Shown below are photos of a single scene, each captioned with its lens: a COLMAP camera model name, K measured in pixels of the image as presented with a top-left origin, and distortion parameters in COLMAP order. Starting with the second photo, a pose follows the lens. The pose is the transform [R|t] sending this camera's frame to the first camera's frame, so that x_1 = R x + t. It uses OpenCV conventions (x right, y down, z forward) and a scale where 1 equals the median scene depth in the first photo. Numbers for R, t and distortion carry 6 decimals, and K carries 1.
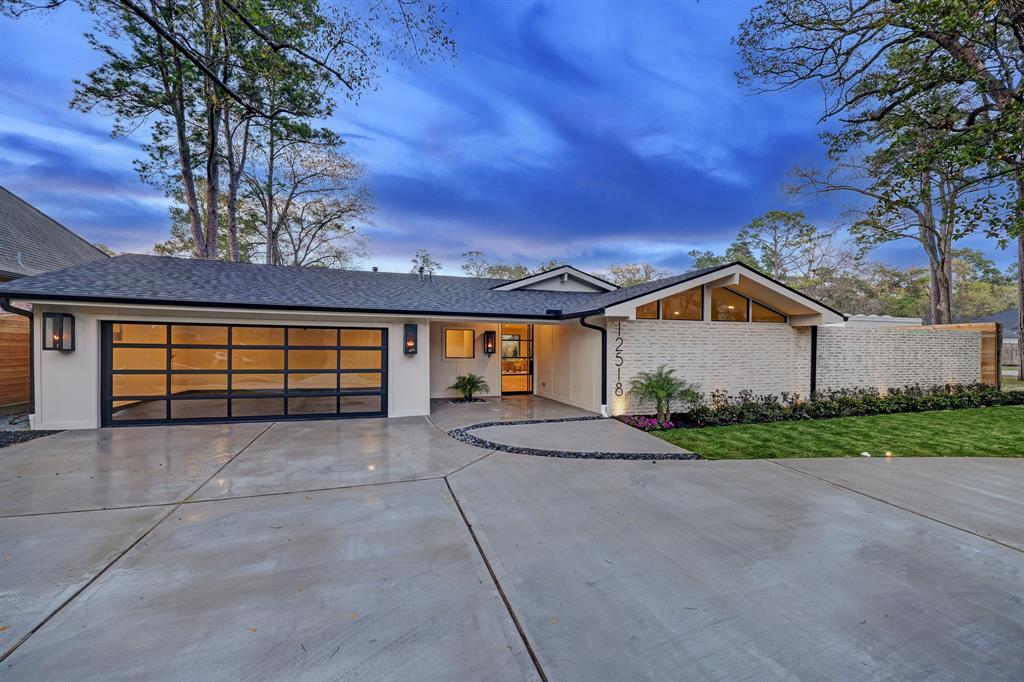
lens RADIAL K [[410.5, 0, 508.7], [0, 410.5, 347.4], [0, 0, 1]] dist [-0.000950, -0.000071]
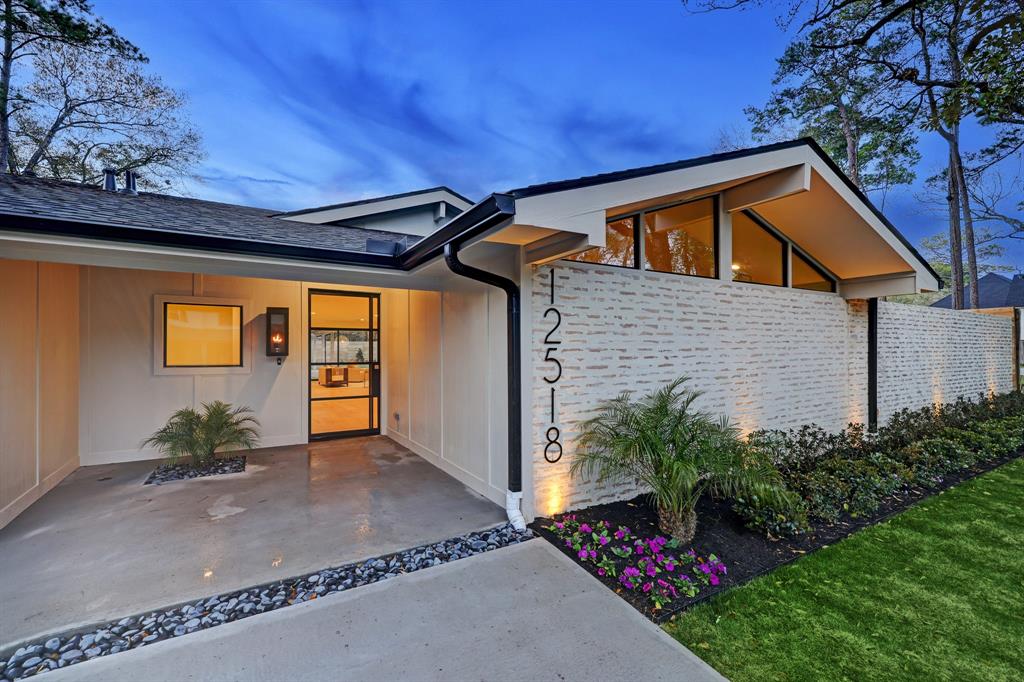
lens RADIAL K [[431.9, 0, 512.0], [0, 431.9, 341.0], [0, 0, 1]] dist [-0.000219, -0.000021]
pose [[0.975239, -0.005281, 0.221089, 0.142705], [0.009935, 0.999752, -0.019943, 0.013680], [-0.220929, 0.021645, 0.975050, 0.611641]]
